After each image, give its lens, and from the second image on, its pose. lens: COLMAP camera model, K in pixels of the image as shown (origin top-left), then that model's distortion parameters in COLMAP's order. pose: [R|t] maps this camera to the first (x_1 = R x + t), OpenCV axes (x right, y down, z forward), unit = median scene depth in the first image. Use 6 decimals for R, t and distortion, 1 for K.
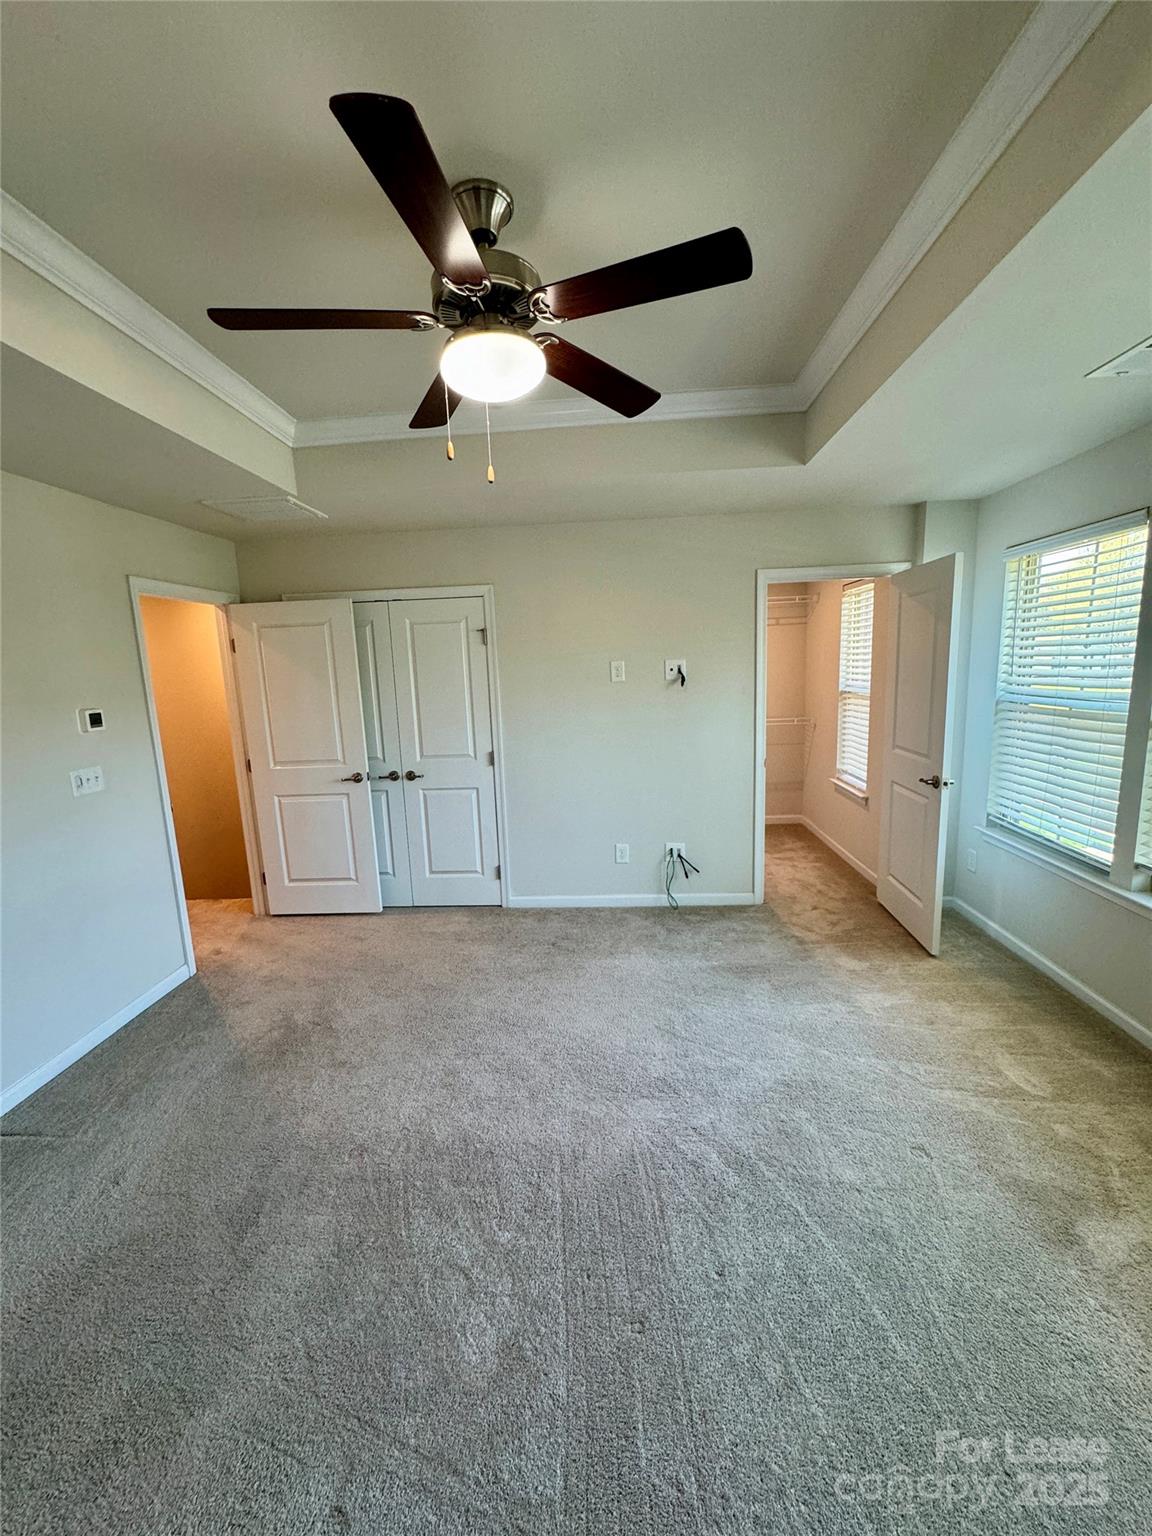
lens RADIAL K [[611.9, 0, 577.4], [0, 611.9, 765.9], [0, 0, 1]] dist [-0.002406, 0.000507]
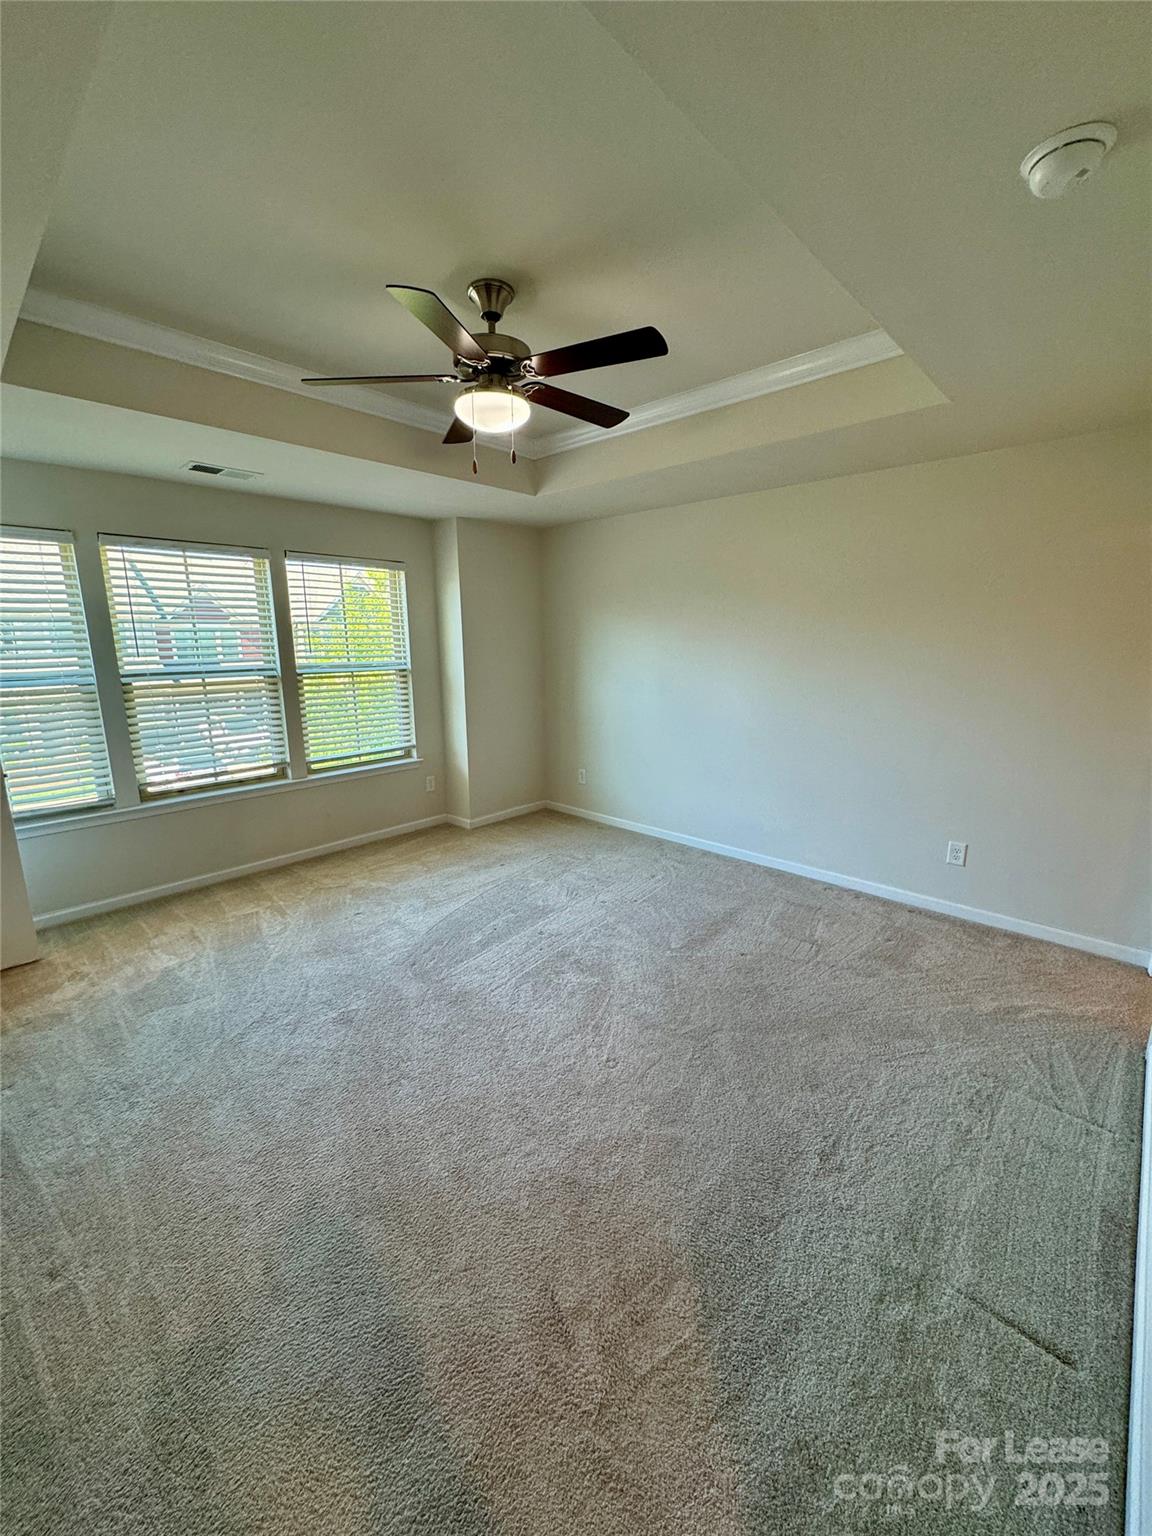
lens RADIAL K [[611.9, 0, 577.4], [0, 611.9, 765.9], [0, 0, 1]] dist [-0.002406, 0.000507]
pose [[-0.764713, -0.089206, 0.638166, -0.618198], [0.143213, 0.942072, 0.303299, -0.135054], [-0.628254, 0.323331, -0.707640, 1.033932]]
